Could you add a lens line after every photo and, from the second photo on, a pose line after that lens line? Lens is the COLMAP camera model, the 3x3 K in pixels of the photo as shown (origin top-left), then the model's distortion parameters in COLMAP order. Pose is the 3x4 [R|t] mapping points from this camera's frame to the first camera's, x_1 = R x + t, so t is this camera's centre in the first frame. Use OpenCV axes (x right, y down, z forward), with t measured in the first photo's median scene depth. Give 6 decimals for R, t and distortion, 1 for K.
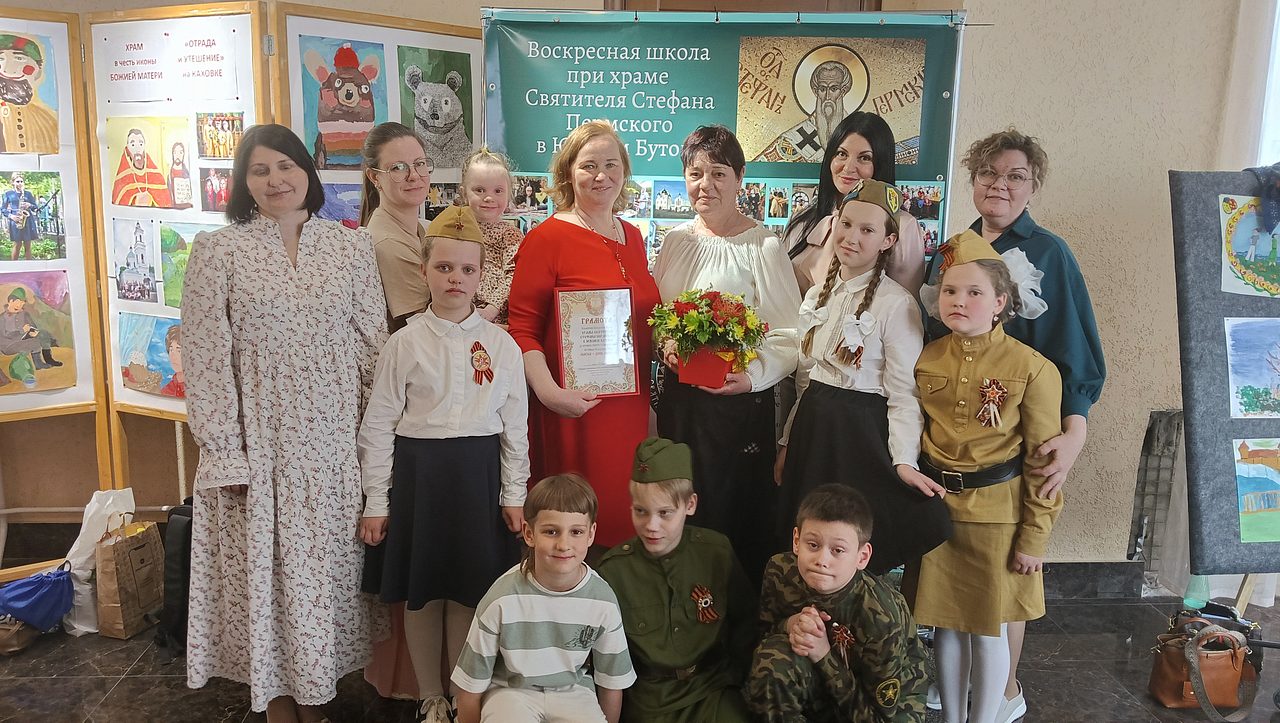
lens RADIAL K [[1020.8, 0, 640.0], [0, 1020.8, 361.5], [0, 0, 1]] dist [0.147115, -0.245574]
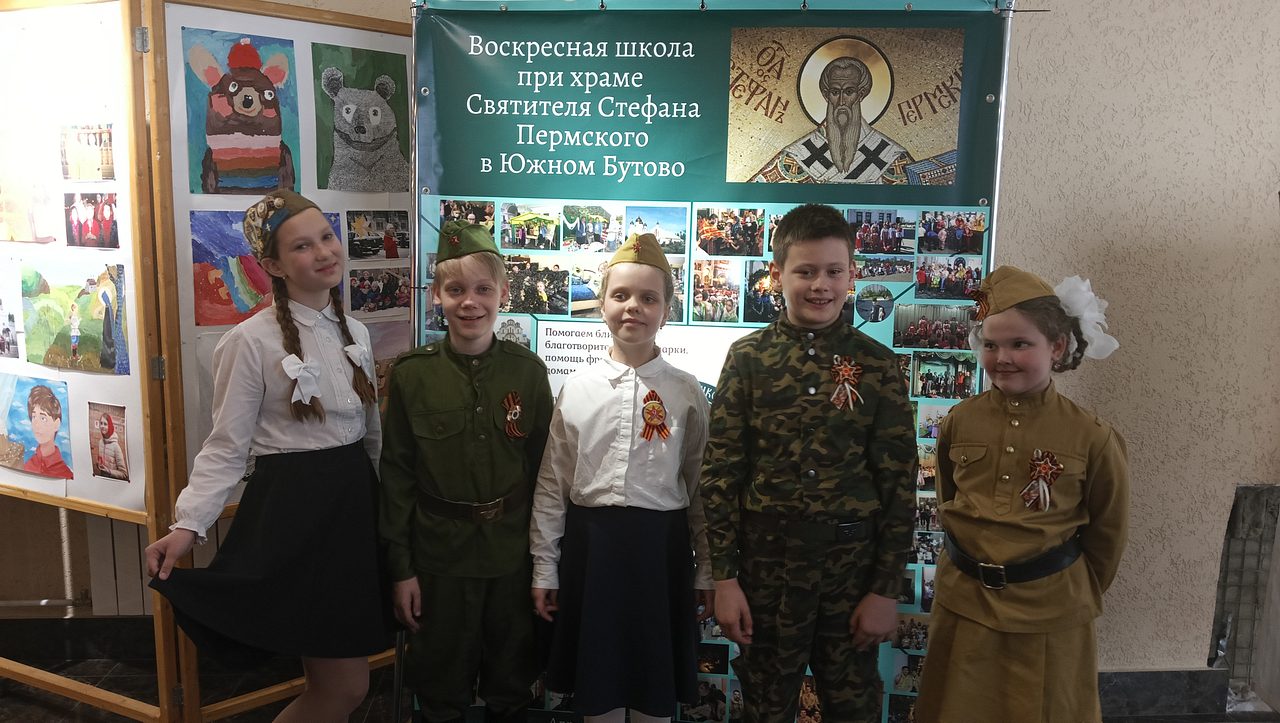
lens RADIAL K [[1020.8, 0, 640.0], [0, 1020.8, 361.5], [0, 0, 1]] dist [0.147115, -0.245574]
pose [[0.999993, -0.002050, -0.003140, 0.027112], [0.001949, 0.999489, -0.031891, -0.029039], [0.003204, 0.031885, 0.999486, 0.200588]]
